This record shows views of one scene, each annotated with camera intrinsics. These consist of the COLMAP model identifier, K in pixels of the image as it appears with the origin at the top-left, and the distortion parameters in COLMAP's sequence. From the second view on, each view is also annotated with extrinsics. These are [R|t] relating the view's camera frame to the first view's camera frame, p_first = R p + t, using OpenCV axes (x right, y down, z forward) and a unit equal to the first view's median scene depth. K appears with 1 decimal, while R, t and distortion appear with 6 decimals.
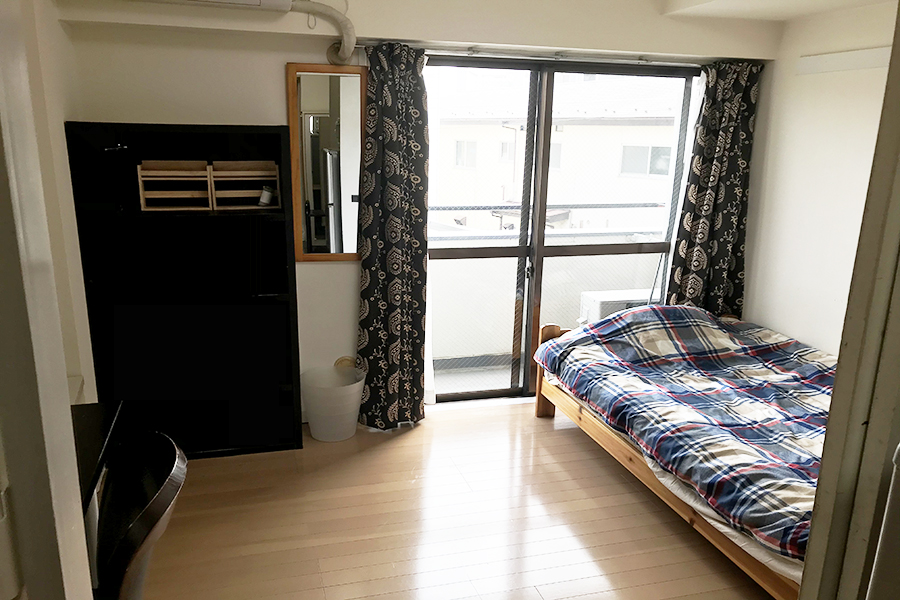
lens RADIAL K [[769.5, 0, 487.2], [0, 769.5, 312.1], [0, 0, 1]] dist [0.252820, -0.519176]
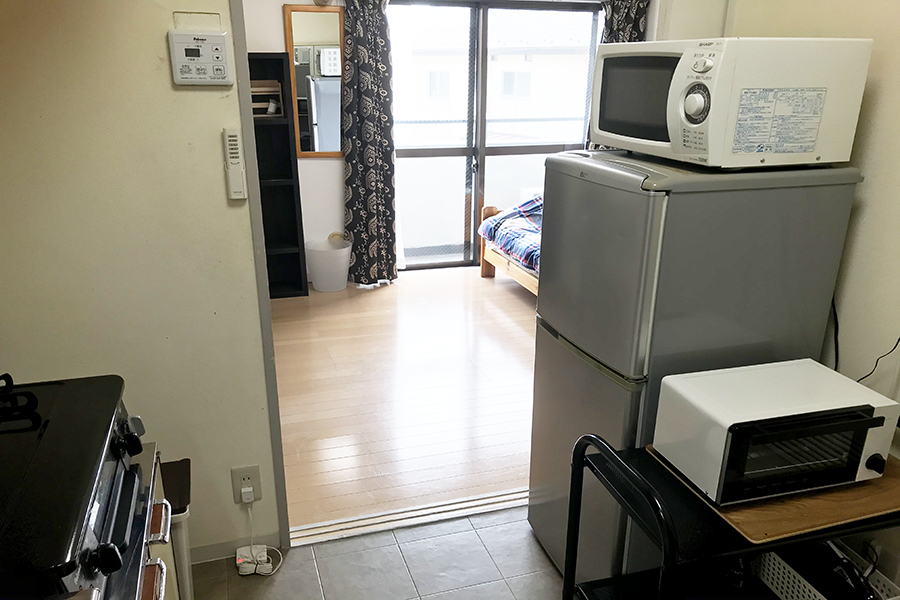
lens RADIAL K [[769.5, 0, 487.2], [0, 769.5, 312.1], [0, 0, 1]] dist [0.252820, -0.519176]
pose [[0.999617, -0.021413, 0.017508, 0.053901], [0.019982, 0.996739, 0.078183, 0.101005], [-0.019125, -0.077803, 0.996785, -0.371454]]
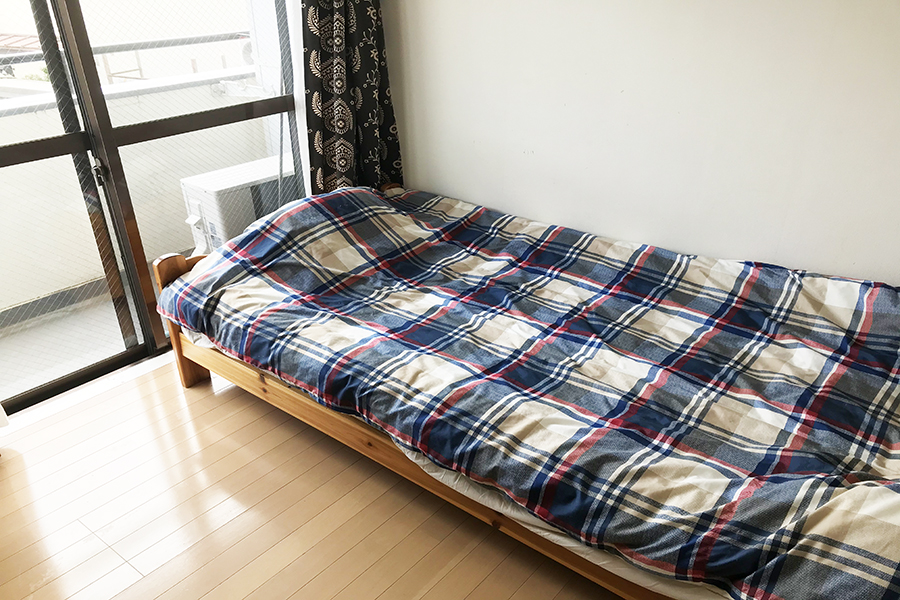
lens RADIAL K [[705.2, 0, 485.3], [0, 705.2, 371.8], [0, 0, 1]] dist [0.008995, 0.004319]
pose [[0.827444, -0.319513, 0.461788, -0.004103], [0.154503, 0.920145, 0.359809, -0.073032], [-0.539876, -0.226374, 0.810734, 0.368618]]
